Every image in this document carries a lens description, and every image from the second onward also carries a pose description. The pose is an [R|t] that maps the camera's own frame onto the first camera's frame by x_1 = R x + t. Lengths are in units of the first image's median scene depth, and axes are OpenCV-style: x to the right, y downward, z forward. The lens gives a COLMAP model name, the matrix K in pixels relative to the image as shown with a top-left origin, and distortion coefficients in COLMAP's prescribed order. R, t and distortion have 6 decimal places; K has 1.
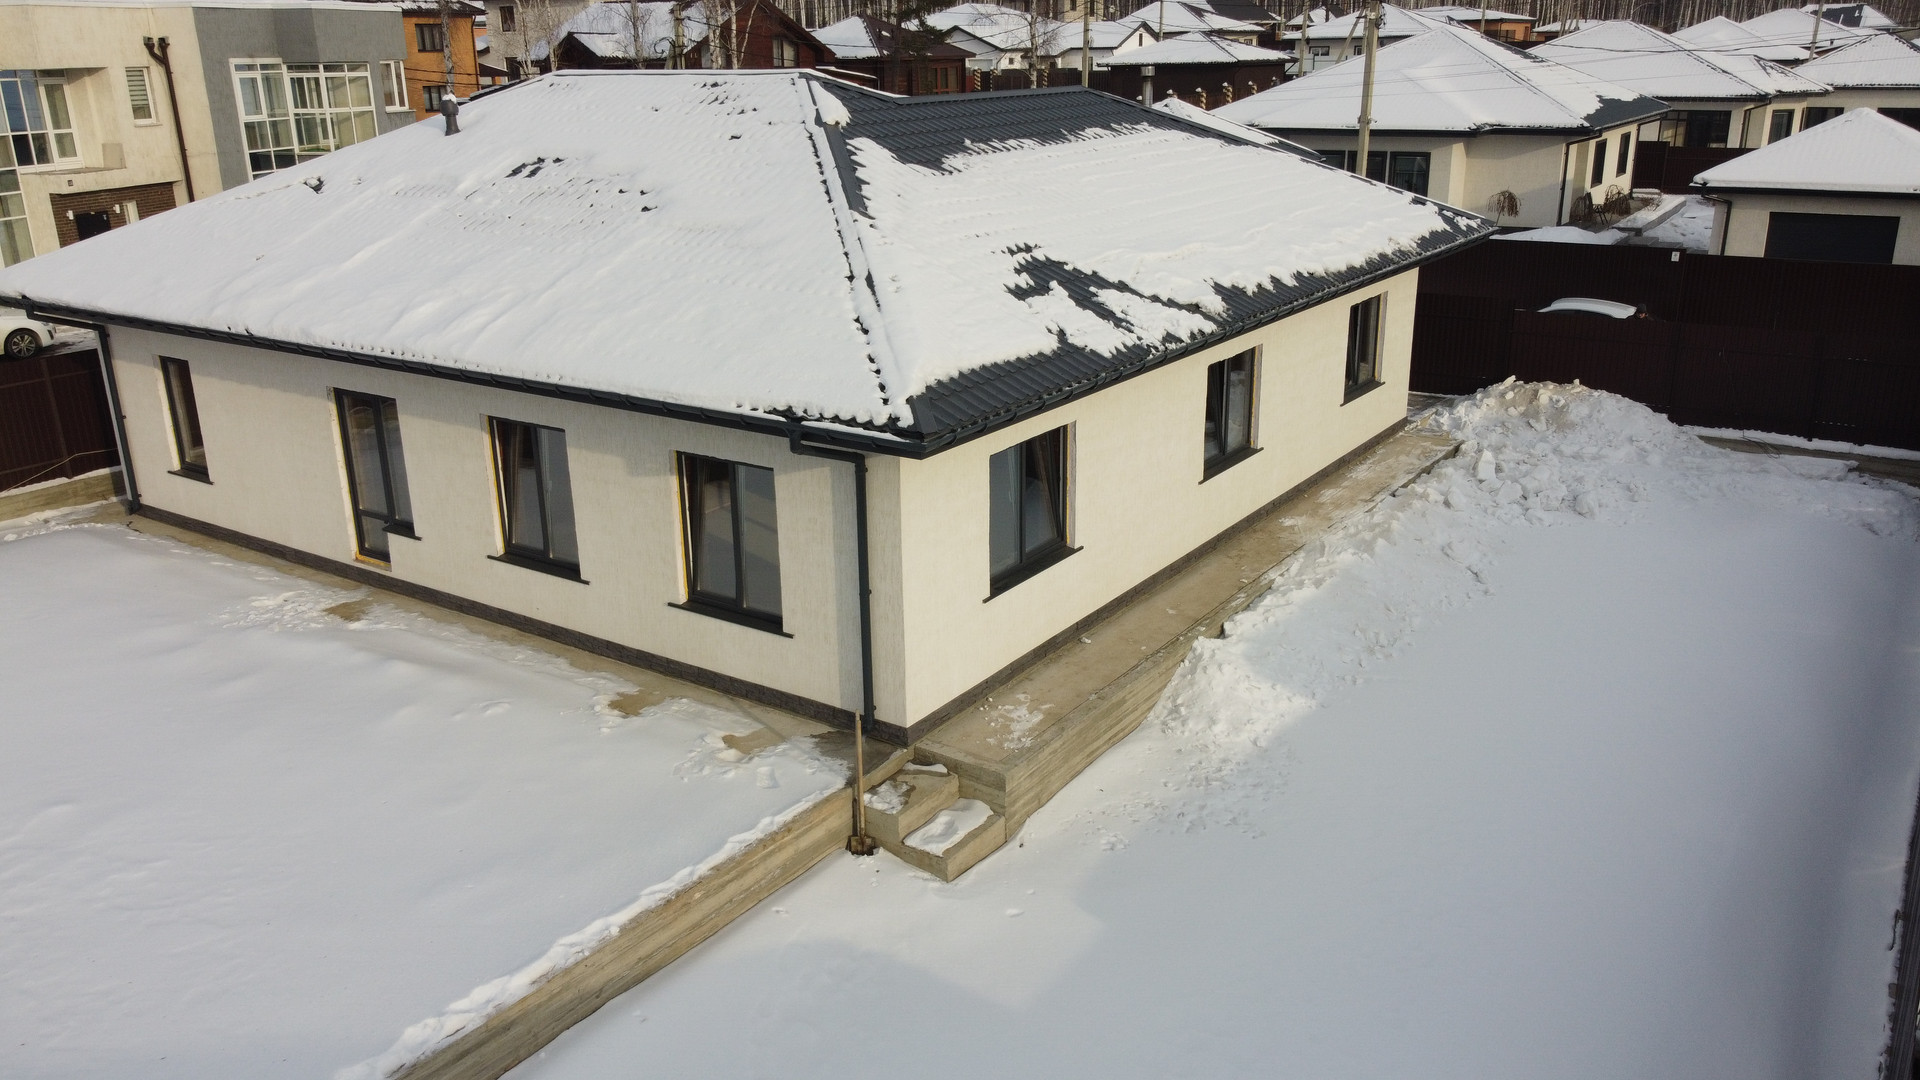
lens RADIAL K [[1437.9, 0, 941.0], [0, 1437.9, 543.4], [0, 0, 1]] dist [0.003590, -0.008767]
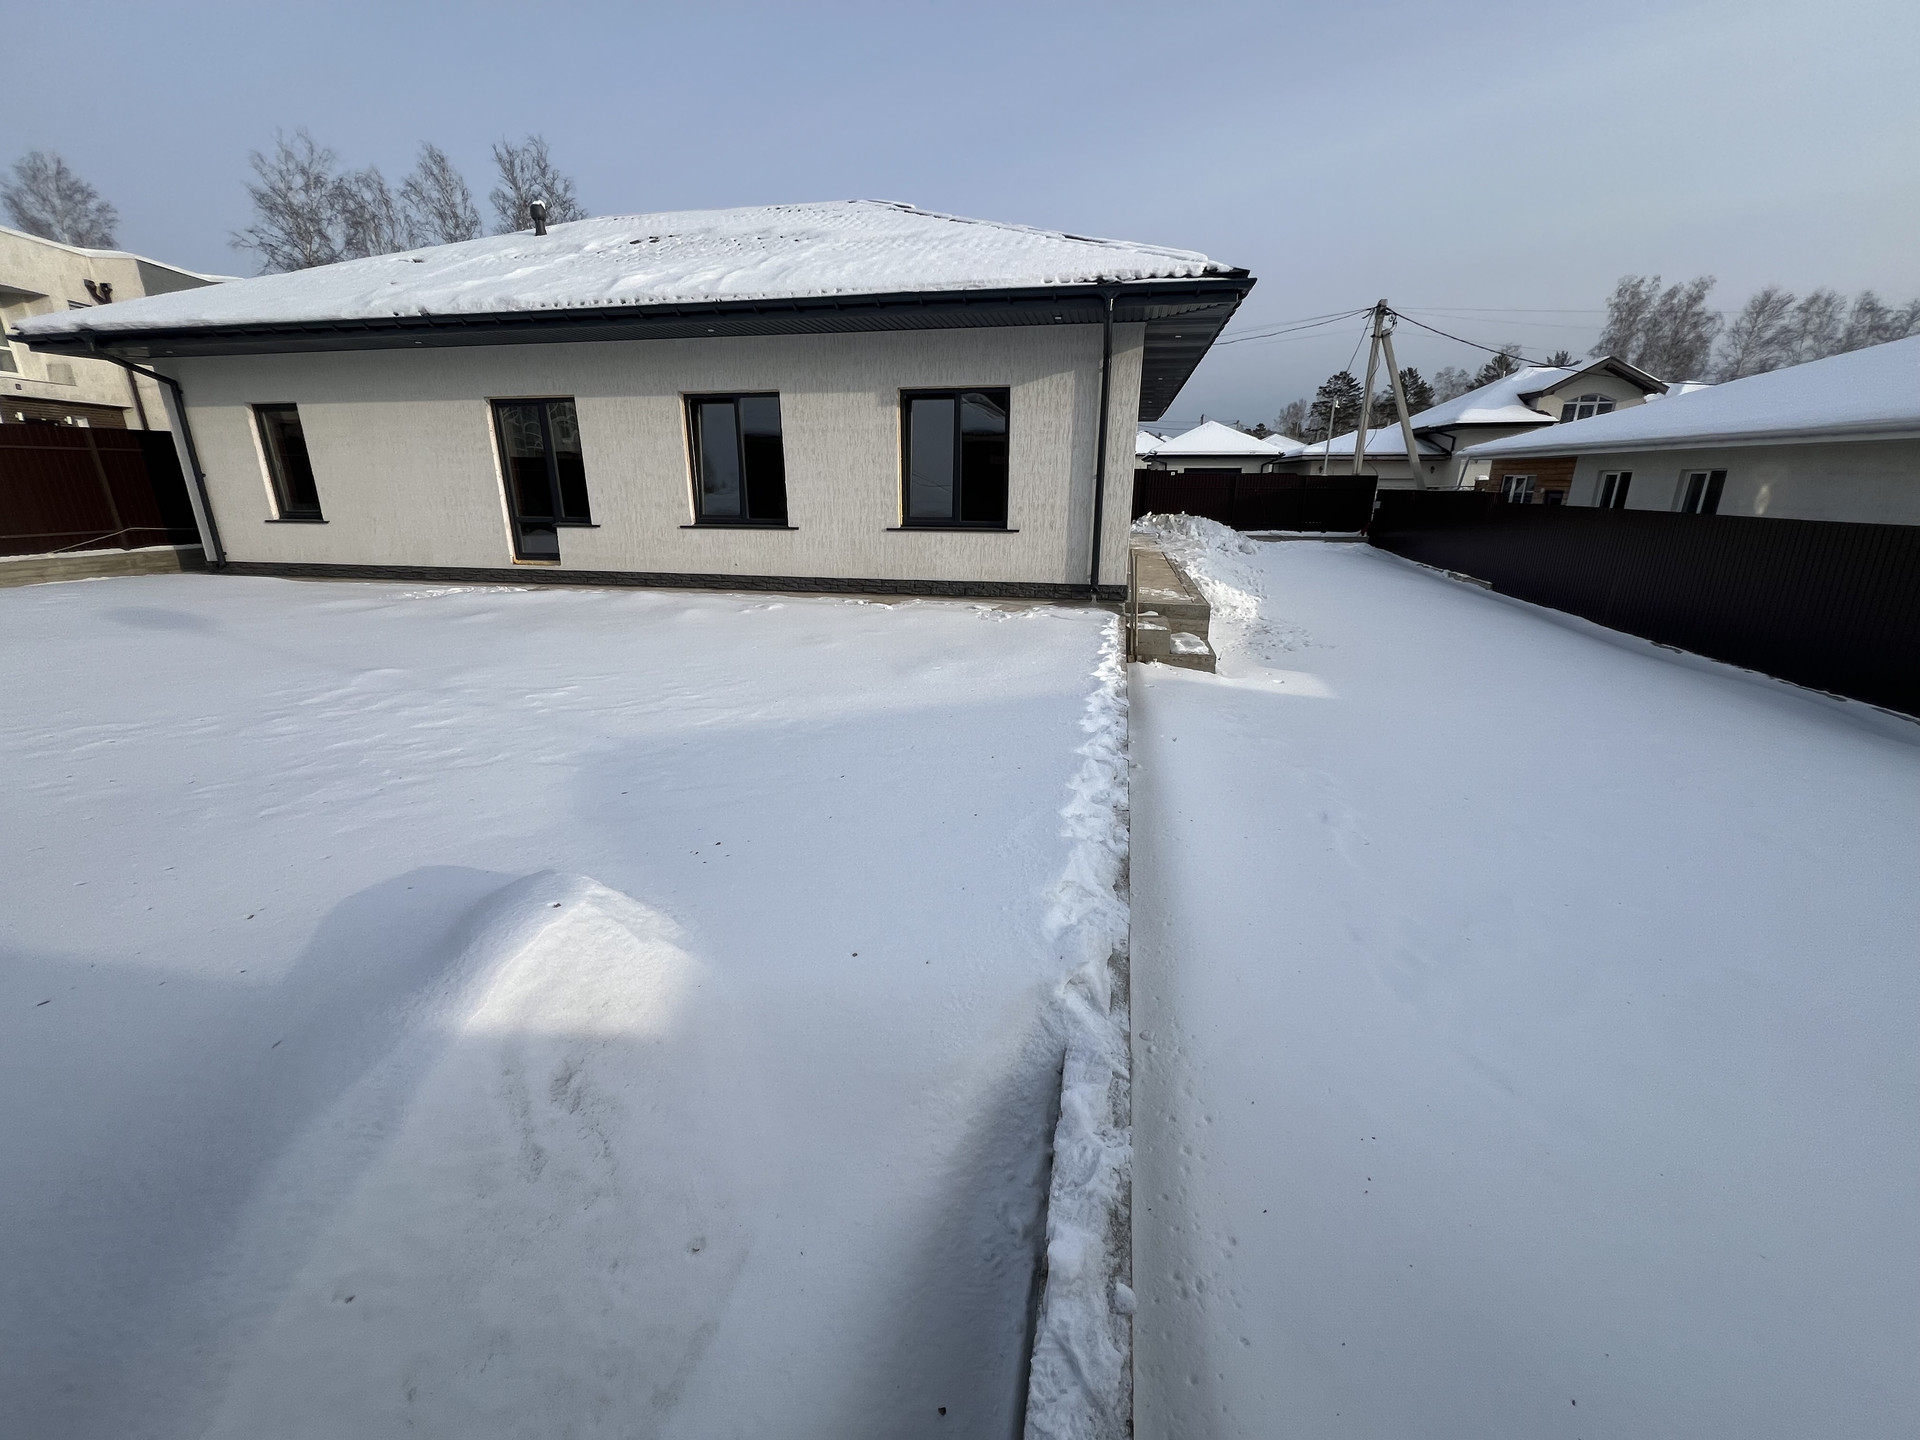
lens RADIAL K [[762.8, 0, 954.0], [0, 762.8, 713.8], [0, 0, 1]] dist [0.000288, -0.000901]
pose [[0.918876, -0.097006, 0.382435, -0.329053], [0.107692, 0.994163, -0.006579, 0.172088], [-0.379564, 0.047230, 0.923959, 0.312107]]
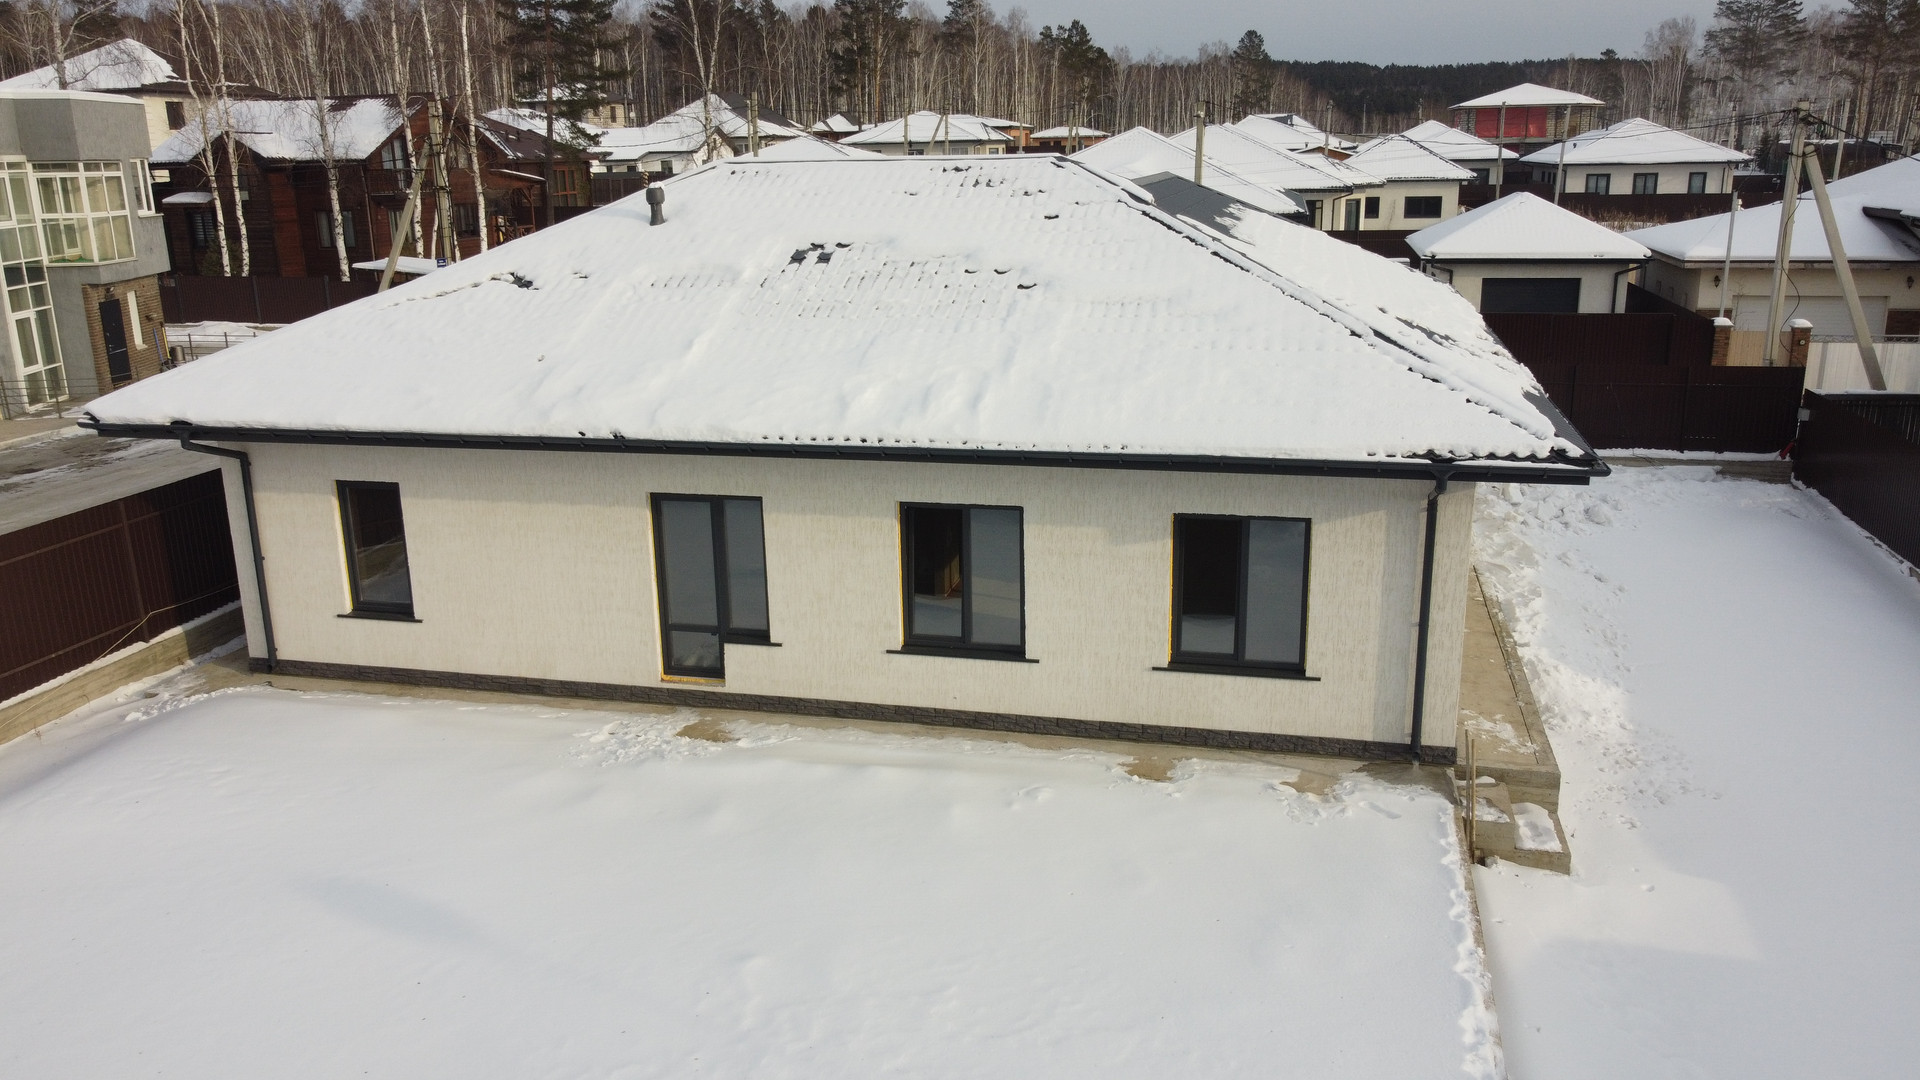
lens RADIAL K [[1437.9, 0, 952.6], [0, 1437.9, 539.7], [0, 0, 1]] dist [0.003590, -0.008767]
pose [[0.937307, -0.091672, 0.336231, -0.533137], [0.114983, 0.992106, -0.050045, -0.010558], [-0.328989, 0.085568, 0.940449, 0.074428]]
